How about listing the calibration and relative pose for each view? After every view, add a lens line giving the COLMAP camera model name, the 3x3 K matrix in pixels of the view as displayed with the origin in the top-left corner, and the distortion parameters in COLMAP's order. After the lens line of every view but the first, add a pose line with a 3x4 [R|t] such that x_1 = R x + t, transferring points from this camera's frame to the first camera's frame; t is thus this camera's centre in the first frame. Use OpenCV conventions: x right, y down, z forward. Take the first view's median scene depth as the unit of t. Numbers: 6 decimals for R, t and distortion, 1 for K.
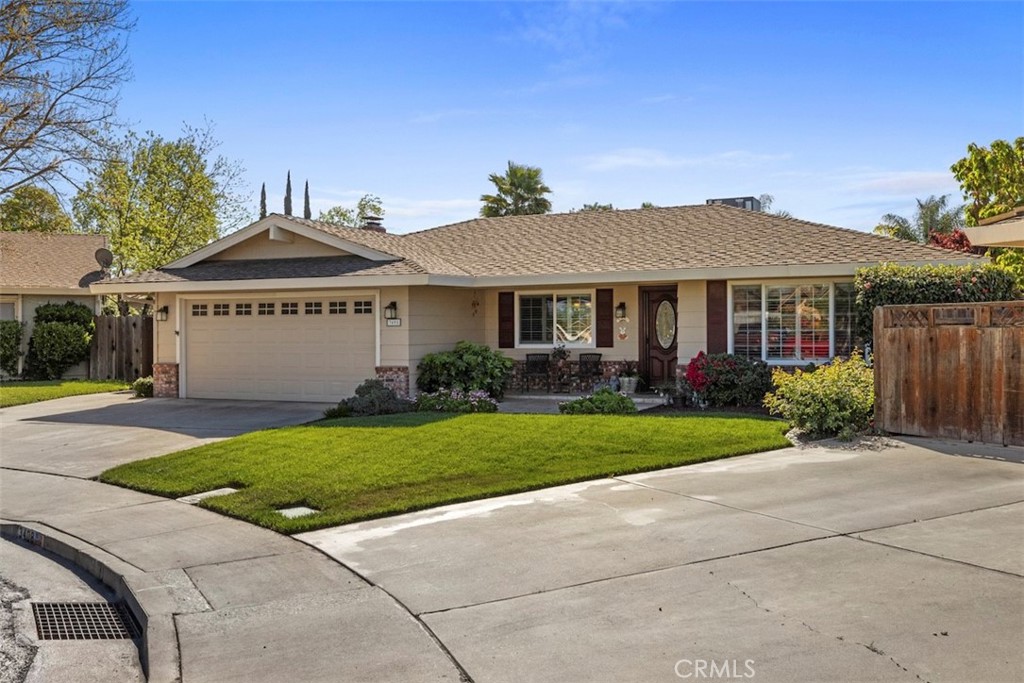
lens RADIAL K [[1005.7, 0, 512.4], [0, 1005.7, 342.2], [0, 0, 1]] dist [0.019603, 0.000000]
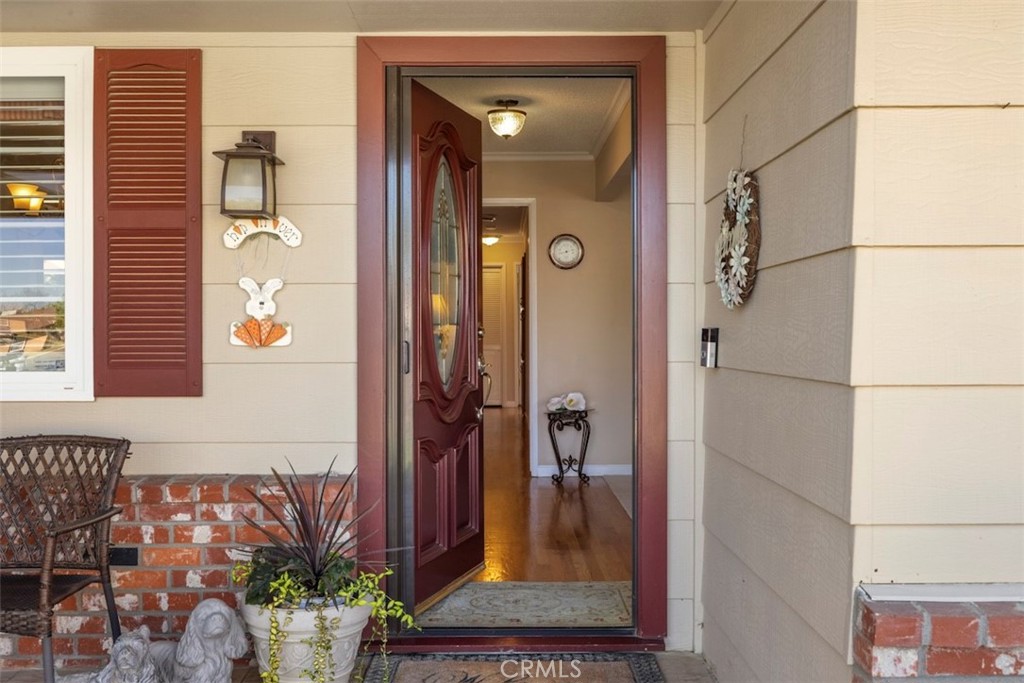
lens RADIAL K [[1005.7, 0, 511.7], [0, 1005.7, 341.1], [0, 0, 1]] dist [0.019603, 0.000000]
pose [[0.911362, 0.000338, 0.411605, 0.078239], [-0.003632, 0.999967, 0.007220, -0.005272], [-0.411589, -0.008075, 0.911334, 0.827985]]
